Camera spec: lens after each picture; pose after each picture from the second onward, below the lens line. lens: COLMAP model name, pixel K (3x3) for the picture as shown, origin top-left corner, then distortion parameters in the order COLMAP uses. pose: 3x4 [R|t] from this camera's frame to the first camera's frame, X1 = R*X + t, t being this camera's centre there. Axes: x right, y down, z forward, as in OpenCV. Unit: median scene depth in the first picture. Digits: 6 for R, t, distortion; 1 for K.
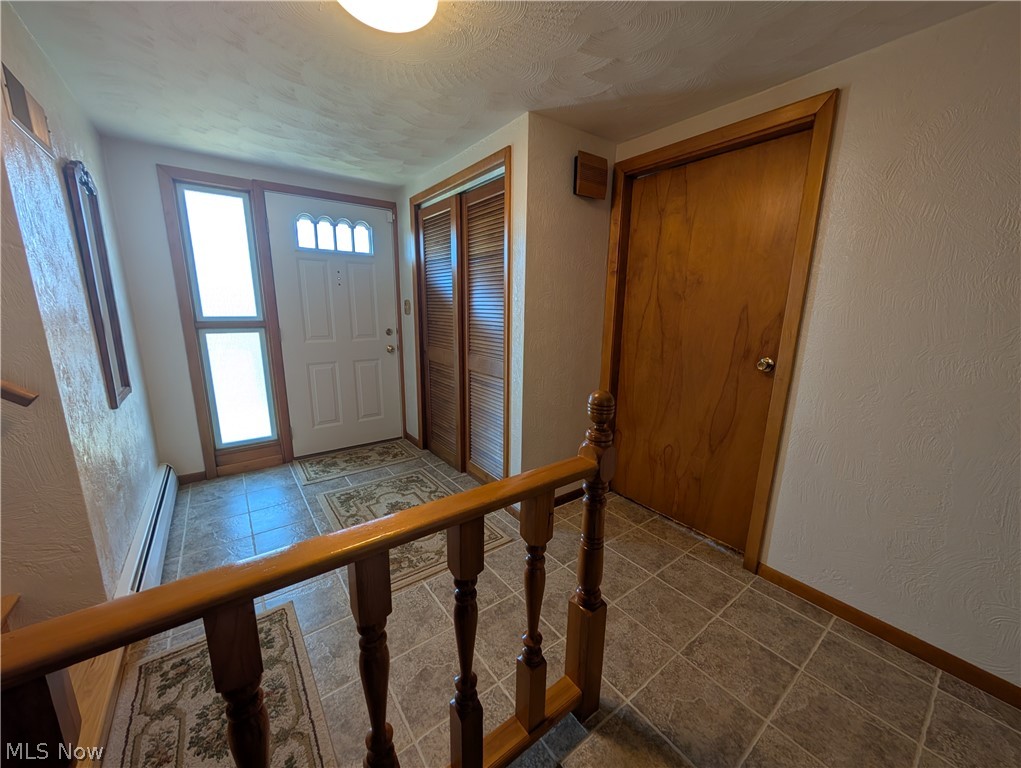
lens RADIAL K [[385.9, 0, 514.1], [0, 385.9, 386.7], [0, 0, 1]] dist [-0.000635, -0.000410]
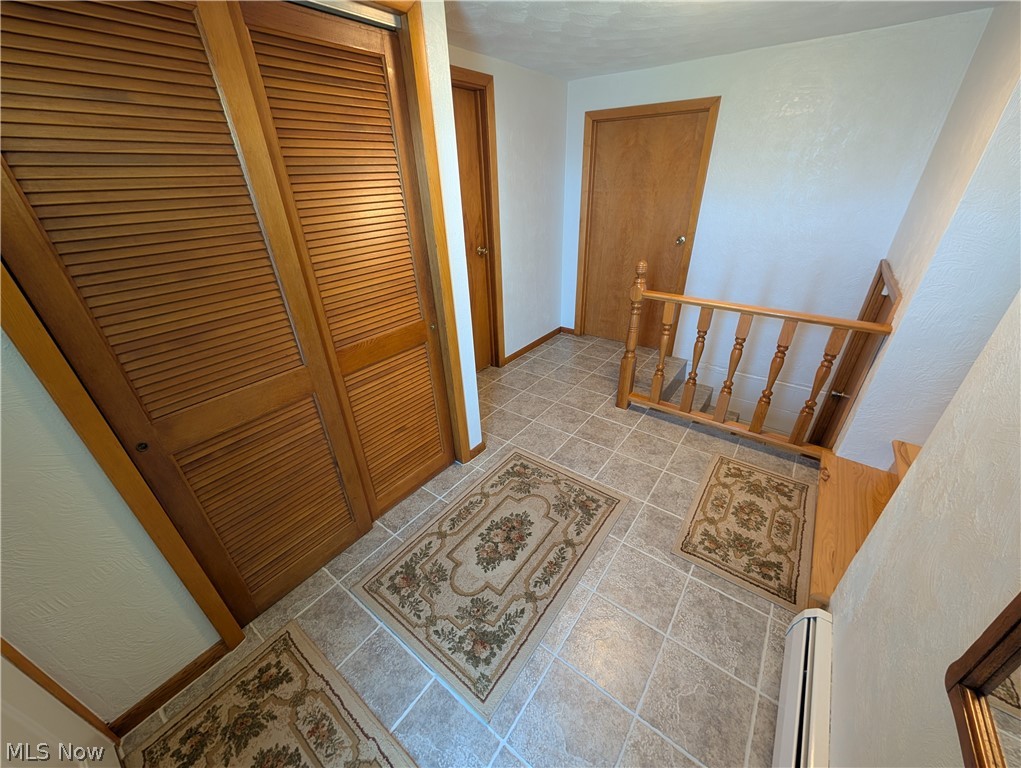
lens RADIAL K [[385.9, 0, 514.1], [0, 385.9, 386.7], [0, 0, 1]] dist [-0.000635, -0.000410]
pose [[-0.278052, -0.474878, 0.834972, -0.728547], [0.217555, 0.815529, 0.536267, -0.307844], [-0.935605, 0.330762, -0.123447, 0.895966]]
